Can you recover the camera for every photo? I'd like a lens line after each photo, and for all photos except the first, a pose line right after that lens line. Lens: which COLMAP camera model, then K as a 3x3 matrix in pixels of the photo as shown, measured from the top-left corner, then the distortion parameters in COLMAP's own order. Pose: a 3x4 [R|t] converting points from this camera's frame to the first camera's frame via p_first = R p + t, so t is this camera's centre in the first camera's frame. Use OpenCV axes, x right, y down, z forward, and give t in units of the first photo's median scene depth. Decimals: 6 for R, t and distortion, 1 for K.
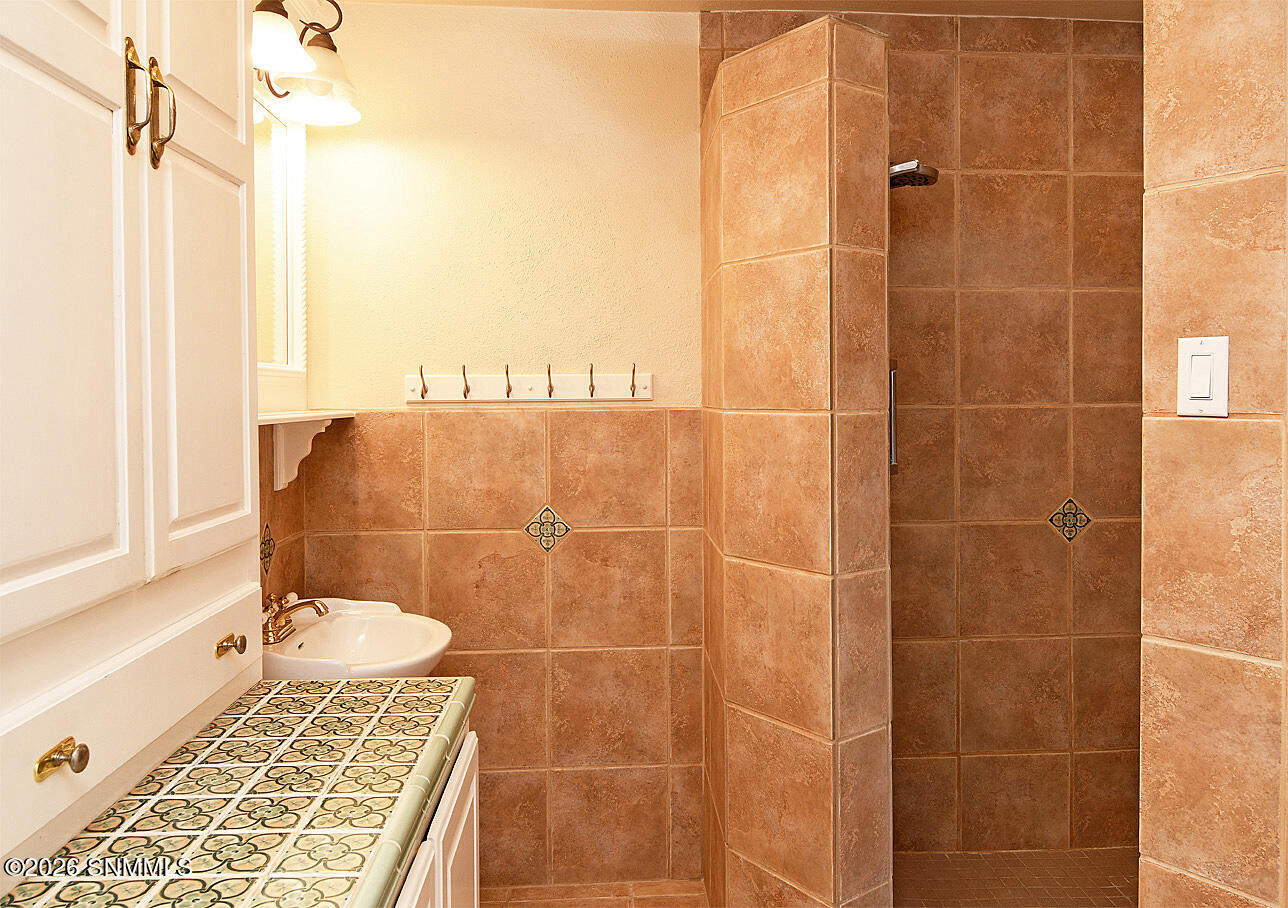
lens RADIAL K [[918.2, 0, 642.4], [0, 918.2, 415.1], [0, 0, 1]] dist [-0.003252, -0.004341]
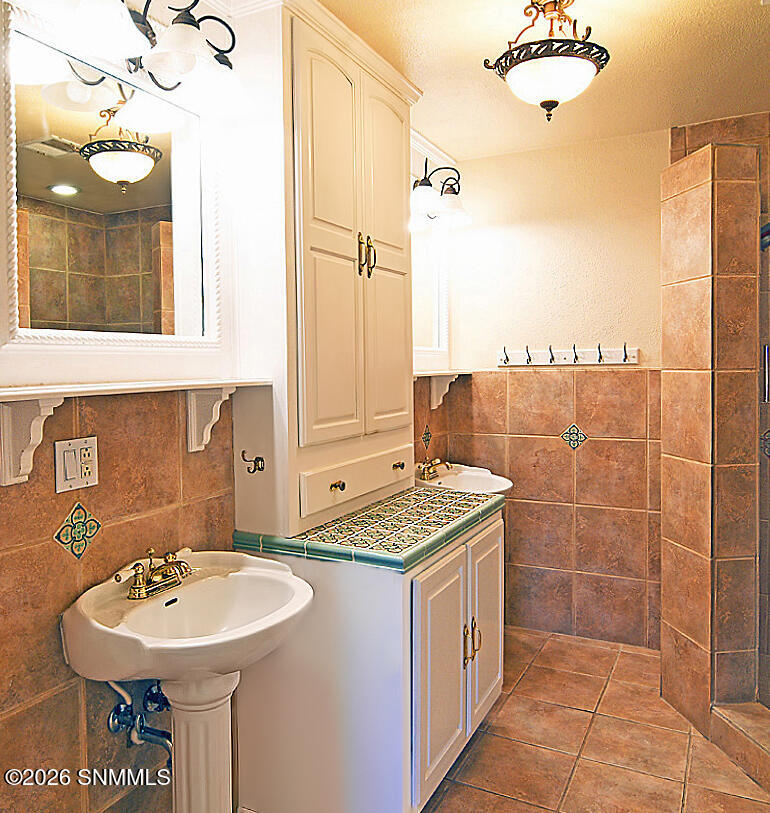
lens RADIAL K [[662.4, 0, 383.2], [0, 662.4, 387.0], [0, 0, 1]] dist [0.002139, 0.003313]
pose [[0.867851, 0.011692, -0.496687, 0.236460], [-0.003450, 0.999841, 0.017510, 0.006563], [0.496812, -0.013482, 0.867753, -0.332898]]
